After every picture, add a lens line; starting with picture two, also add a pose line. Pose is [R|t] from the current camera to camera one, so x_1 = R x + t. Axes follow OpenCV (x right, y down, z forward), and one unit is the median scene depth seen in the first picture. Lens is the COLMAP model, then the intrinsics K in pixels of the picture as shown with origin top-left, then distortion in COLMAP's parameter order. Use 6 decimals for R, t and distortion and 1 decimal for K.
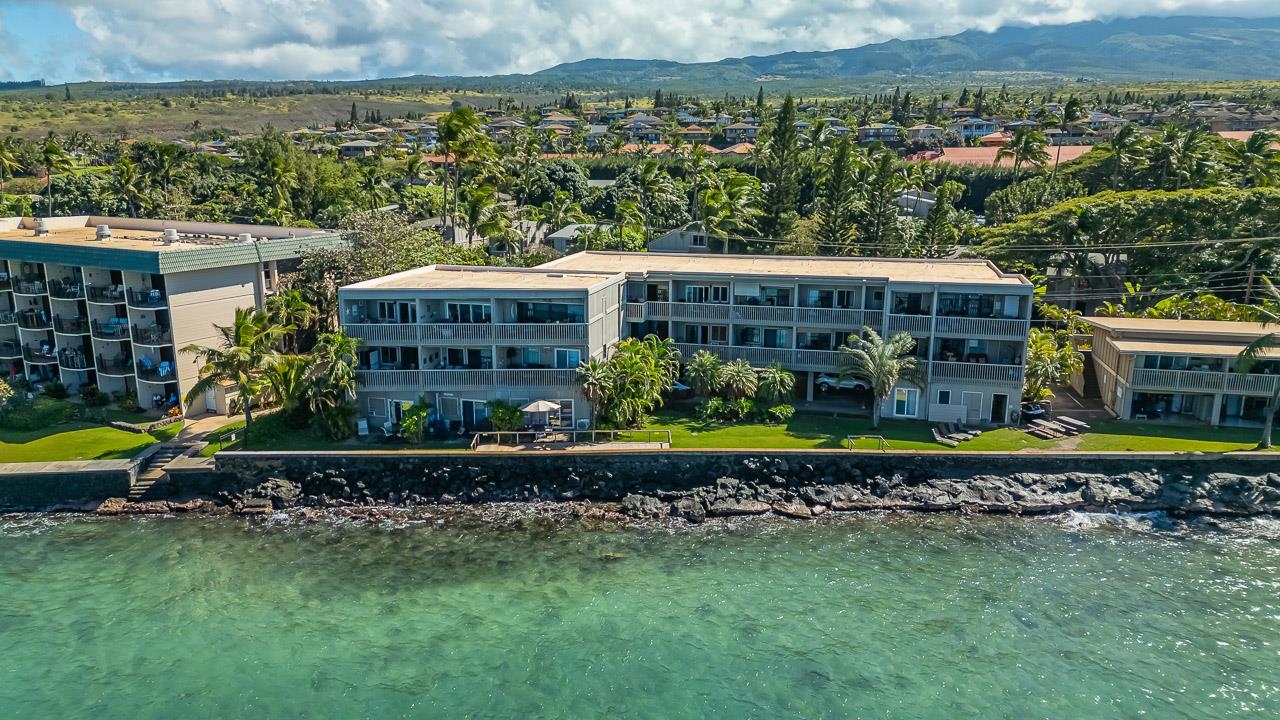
lens RADIAL K [[877.6, 0, 634.1], [0, 877.6, 364.7], [0, 0, 1]] dist [0.081544, -0.056292]
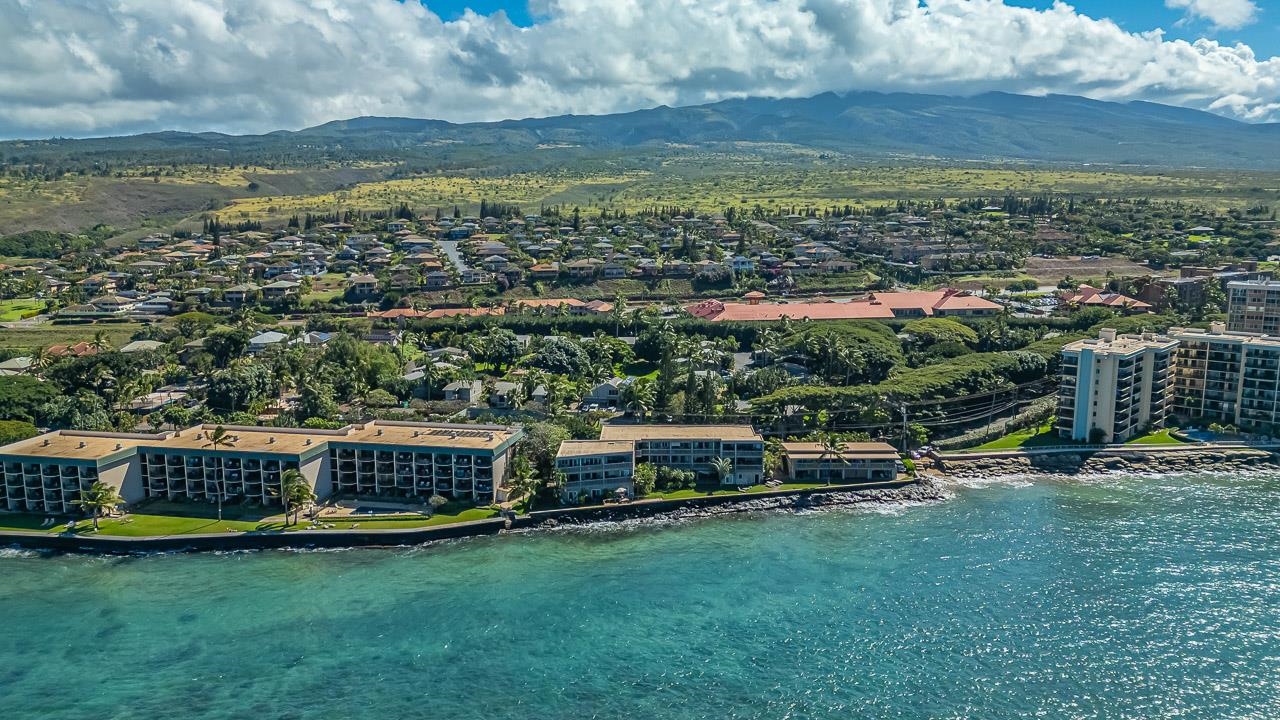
lens RADIAL K [[861.7, 0, 656.5], [0, 861.7, 359.5], [0, 0, 1]] dist [0.071230, -0.042884]
pose [[0.966292, -0.041599, 0.254064, -0.738086], [0.060219, 0.996004, -0.065954, -0.203164], [-0.250305, 0.079031, 0.964936, -2.020556]]
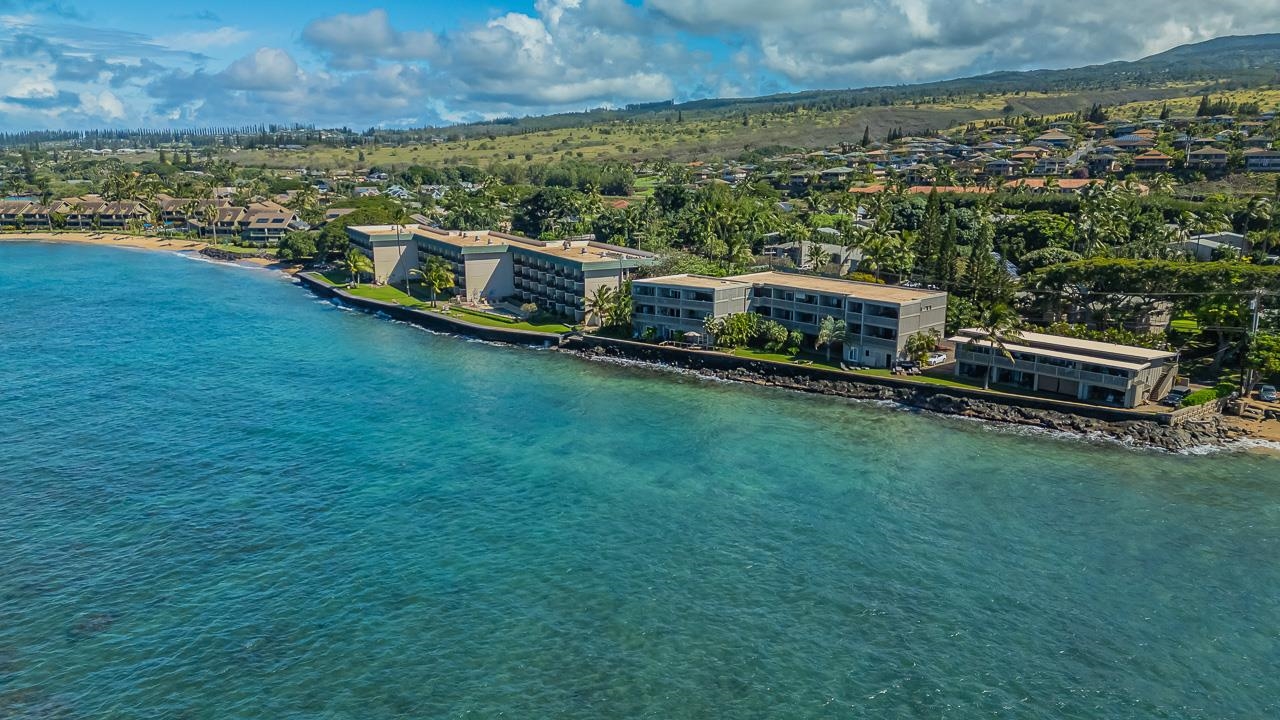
lens RADIAL K [[861.7, 0, 656.5], [0, 861.7, 359.5], [0, 0, 1]] dist [0.071230, -0.042884]
pose [[0.835903, 0.126209, -0.534170, 1.106353], [-0.127379, 0.991241, 0.034872, 0.046328], [0.533892, 0.038892, 0.844658, -1.097233]]
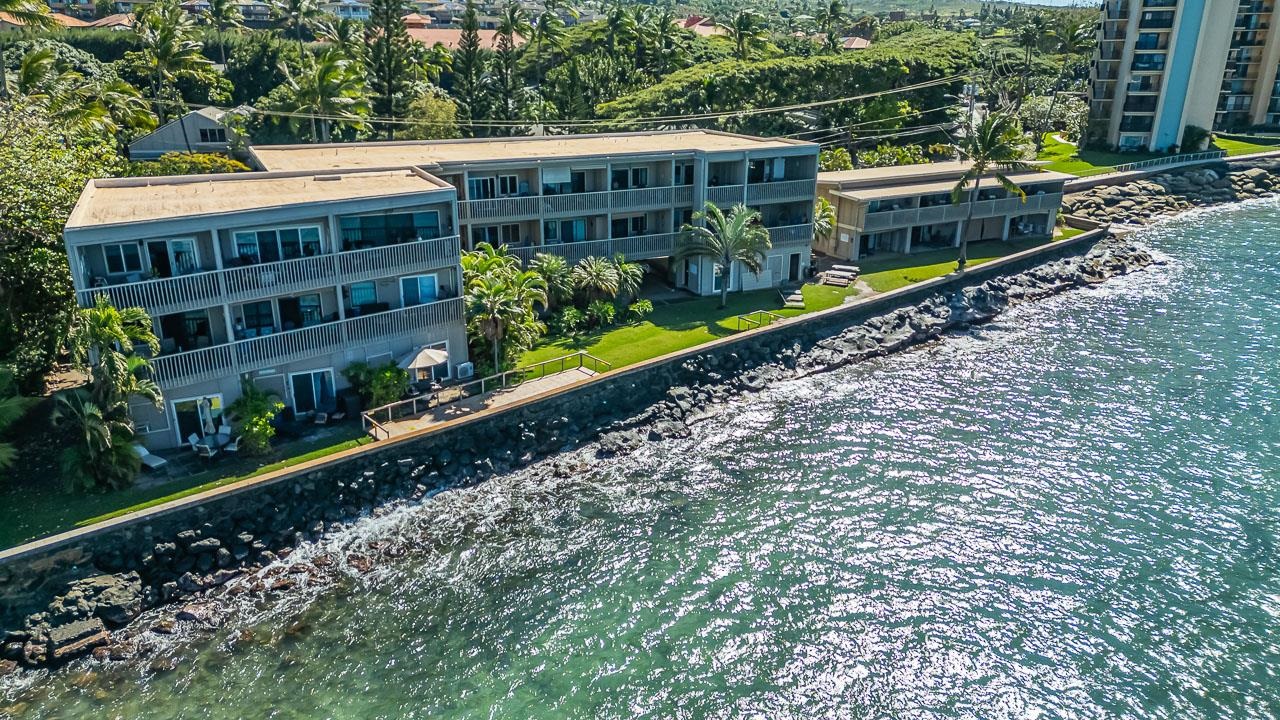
lens RADIAL K [[886.5, 0, 640.0], [0, 886.5, 360.0], [0, 0, 1]] dist [0.089549, -0.059600]
pose [[0.757439, -0.217540, 0.615600, -0.423274], [0.151029, 0.975666, 0.158952, -0.040784], [-0.635198, -0.027423, 0.771862, 0.312211]]
